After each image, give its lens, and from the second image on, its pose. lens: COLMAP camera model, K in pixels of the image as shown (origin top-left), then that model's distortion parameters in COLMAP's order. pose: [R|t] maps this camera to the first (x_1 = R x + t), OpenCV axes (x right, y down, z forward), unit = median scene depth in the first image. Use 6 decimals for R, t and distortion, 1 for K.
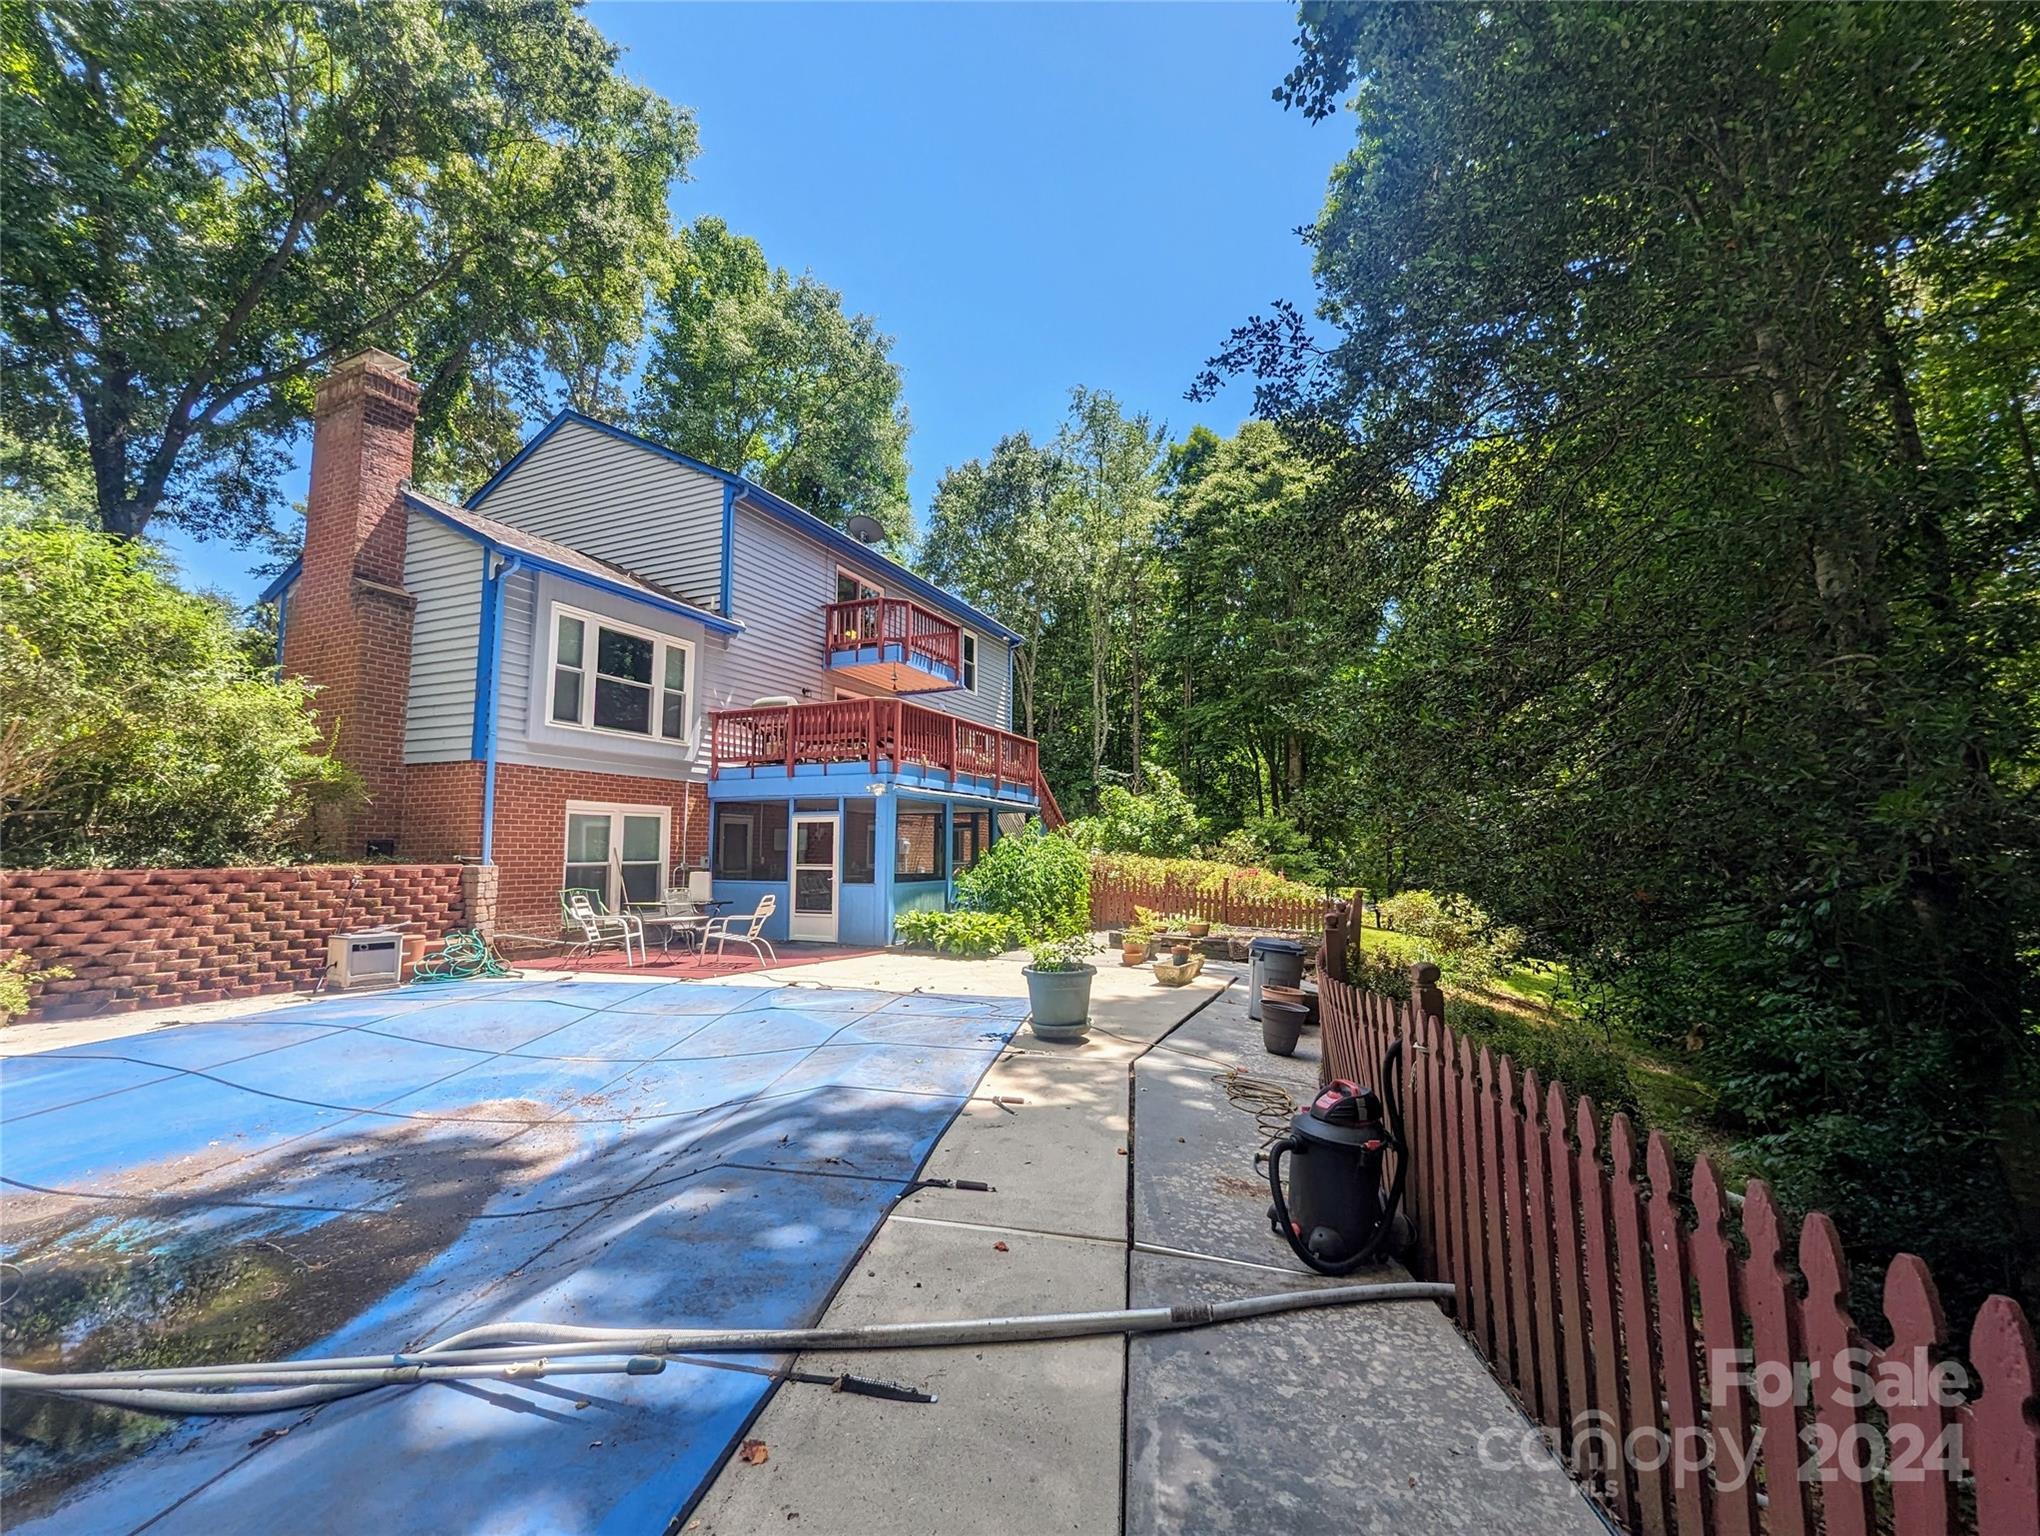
lens RADIAL K [[865.1, 0, 1022.5], [0, 865.1, 759.4], [0, 0, 1]] dist [0.002518, 0.000196]
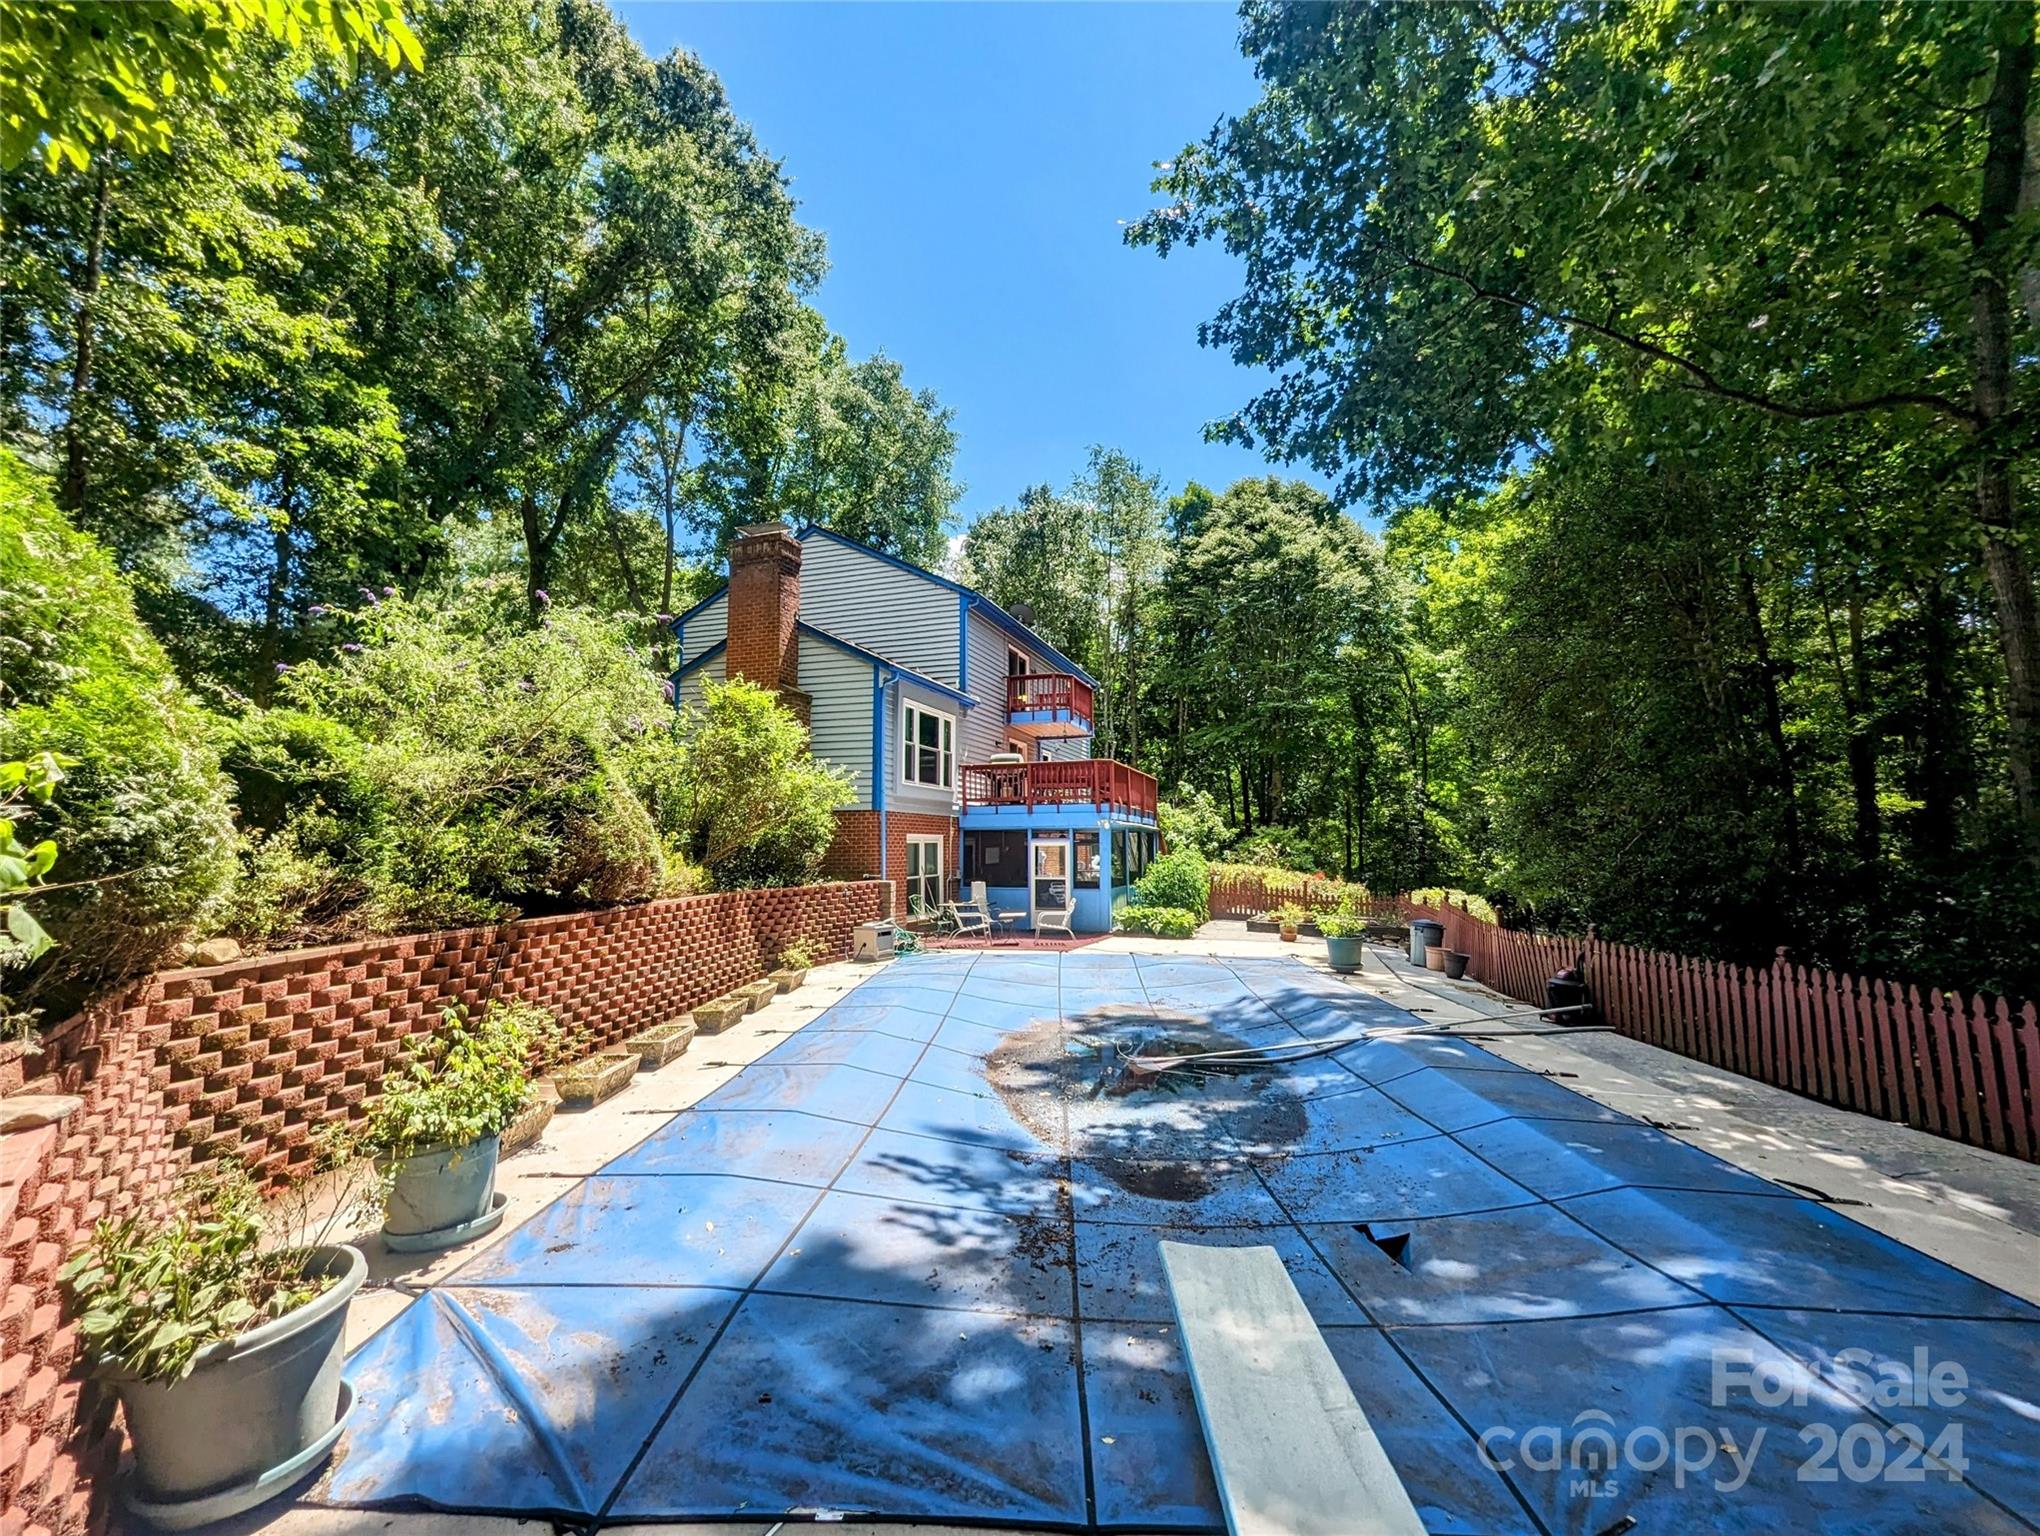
lens RADIAL K [[865.1, 0, 1022.5], [0, 865.1, 771.1], [0, 0, 1]] dist [0.002518, 0.000196]
pose [[0.995830, 0.001503, 0.091221, -0.386706], [-0.003218, 0.999821, 0.018654, -0.070991], [-0.091177, -0.018870, 0.995656, -0.377332]]
